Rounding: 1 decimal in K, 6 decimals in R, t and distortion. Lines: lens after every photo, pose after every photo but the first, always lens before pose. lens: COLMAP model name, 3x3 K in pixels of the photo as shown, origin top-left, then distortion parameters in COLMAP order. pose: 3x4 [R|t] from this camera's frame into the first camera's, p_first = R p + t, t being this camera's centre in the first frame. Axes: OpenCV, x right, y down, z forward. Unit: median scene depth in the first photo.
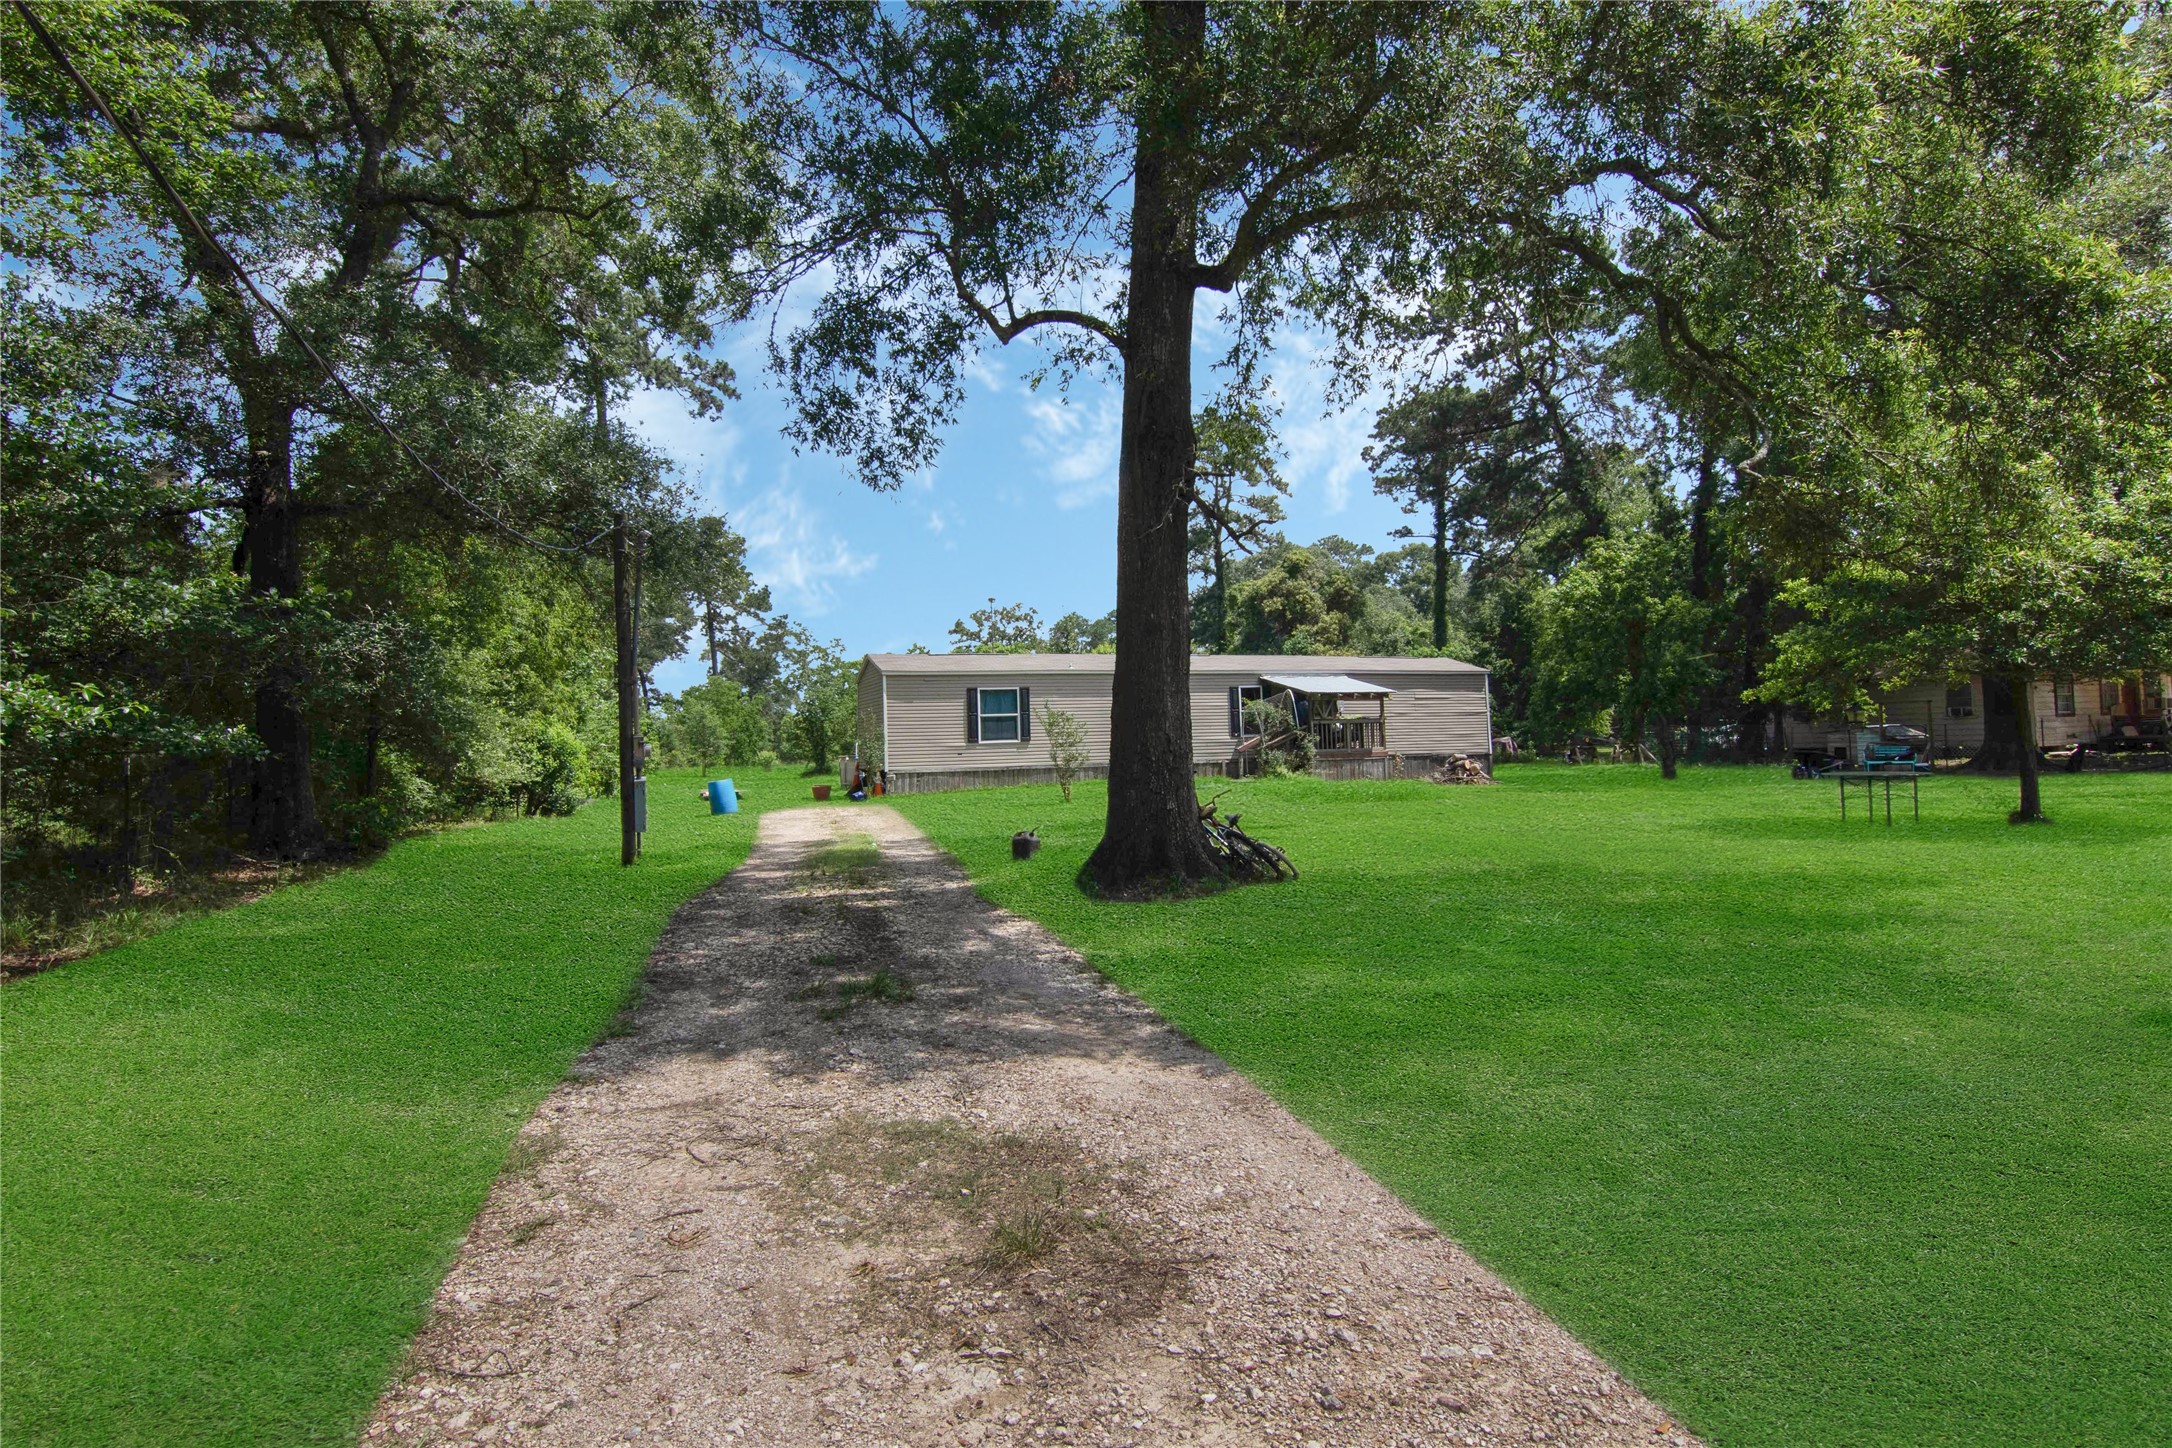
lens RADIAL K [[1113.1, 0, 1053.0], [0, 1113.1, 687.9], [0, 0, 1]] dist [0.003015, -0.000203]
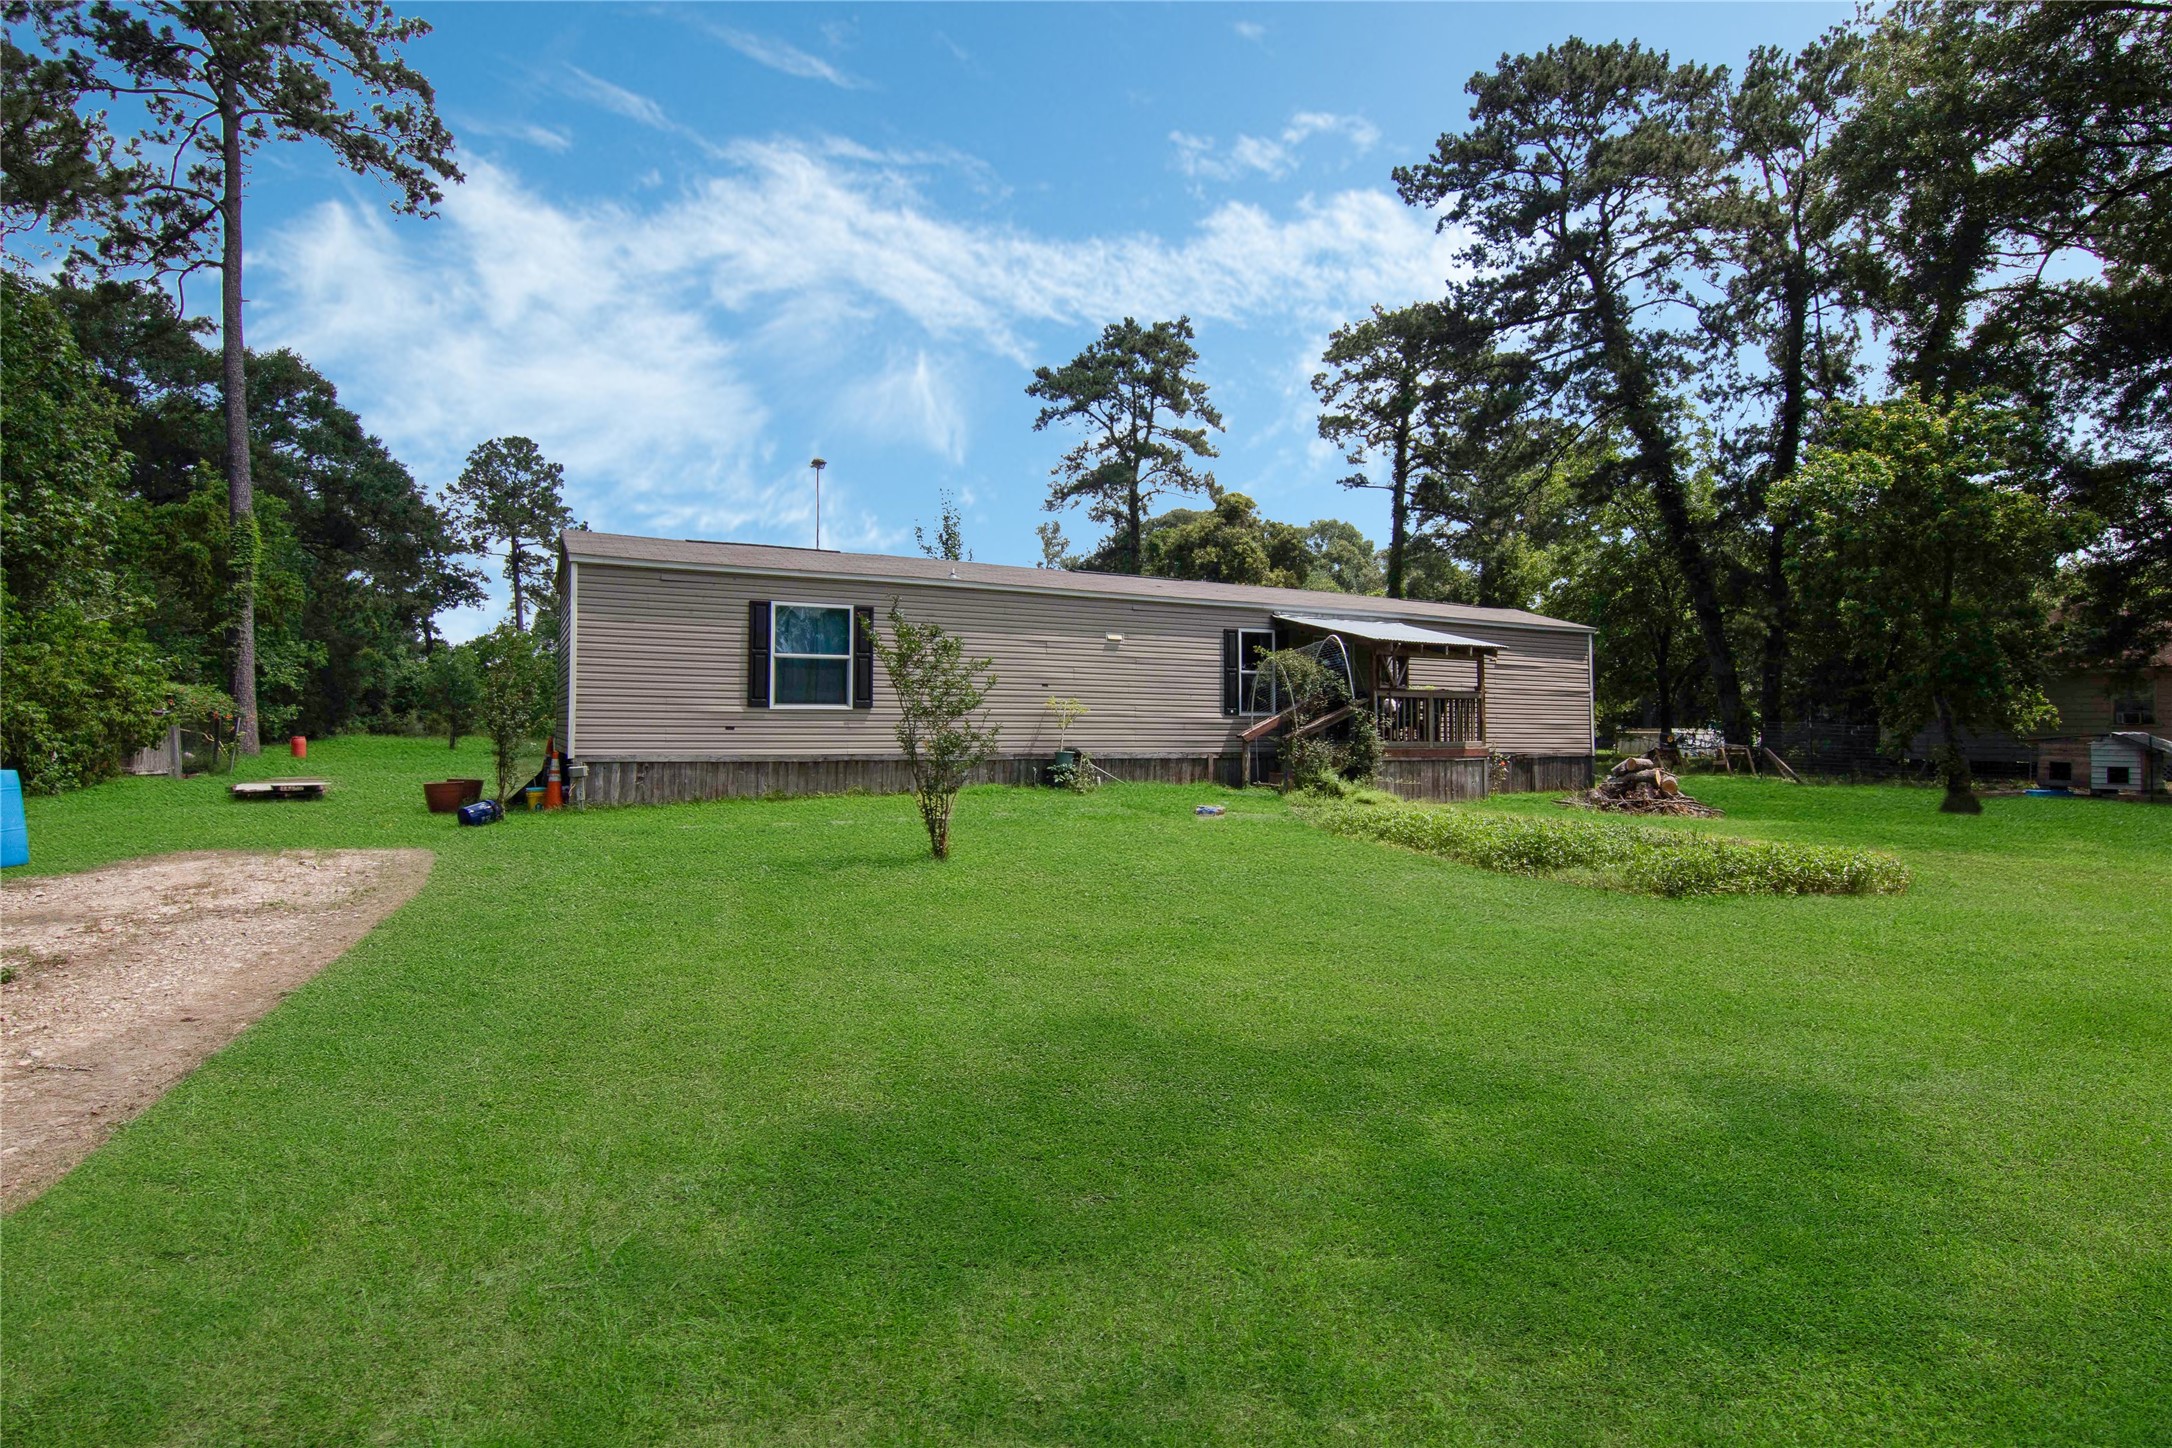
lens RADIAL K [[1113.1, 0, 1053.0], [0, 1113.1, 687.9], [0, 0, 1]] dist [0.003015, -0.000203]
pose [[0.992737, 0.038542, 0.113966, 0.003376], [-0.040376, 0.999089, 0.013827, 0.018684], [-0.113329, -0.018328, 0.993388, 0.317217]]
